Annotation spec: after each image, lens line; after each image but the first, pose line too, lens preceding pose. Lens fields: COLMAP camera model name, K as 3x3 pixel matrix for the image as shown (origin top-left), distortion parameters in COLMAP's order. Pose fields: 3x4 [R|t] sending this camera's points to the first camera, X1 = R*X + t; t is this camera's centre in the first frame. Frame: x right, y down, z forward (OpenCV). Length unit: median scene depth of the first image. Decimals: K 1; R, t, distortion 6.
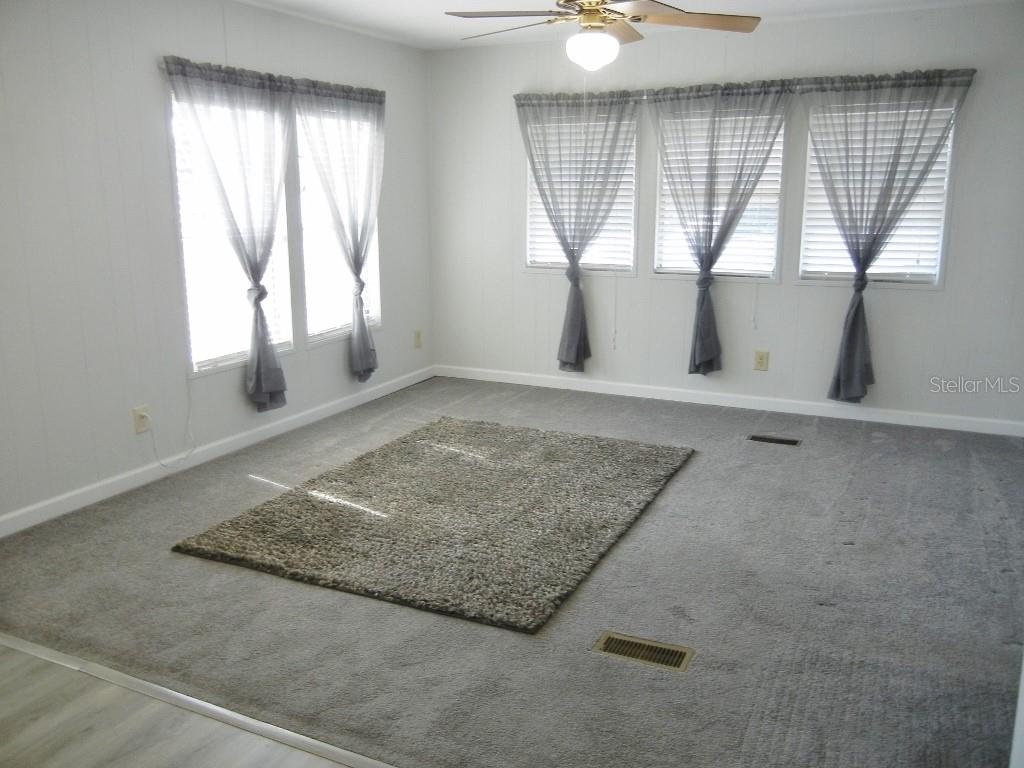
lens RADIAL K [[886.3, 0, 510.1], [0, 886.3, 384.3], [0, 0, 1]] dist [-0.010024, 0.008746]
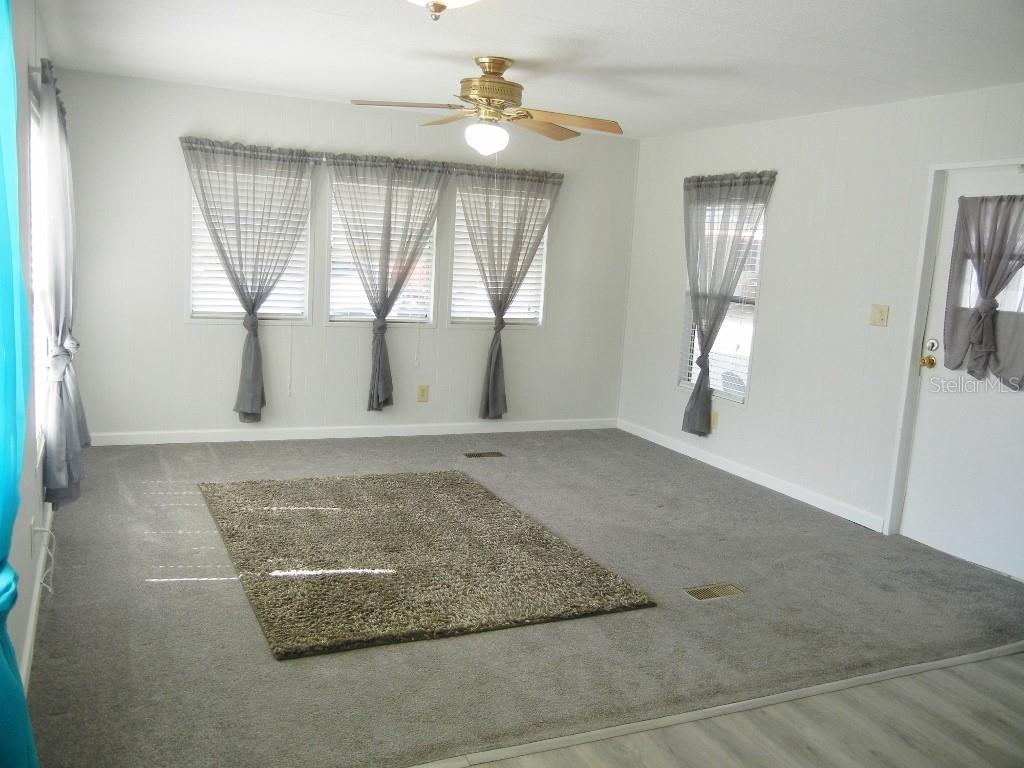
lens RADIAL K [[886.3, 0, 511.8], [0, 886.3, 382.6], [0, 0, 1]] dist [-0.010024, 0.008746]
pose [[0.623802, -0.075779, 0.777900, -0.603610], [0.108072, 0.994091, 0.010175, -0.043373], [-0.774075, 0.077722, 0.628305, 0.180036]]
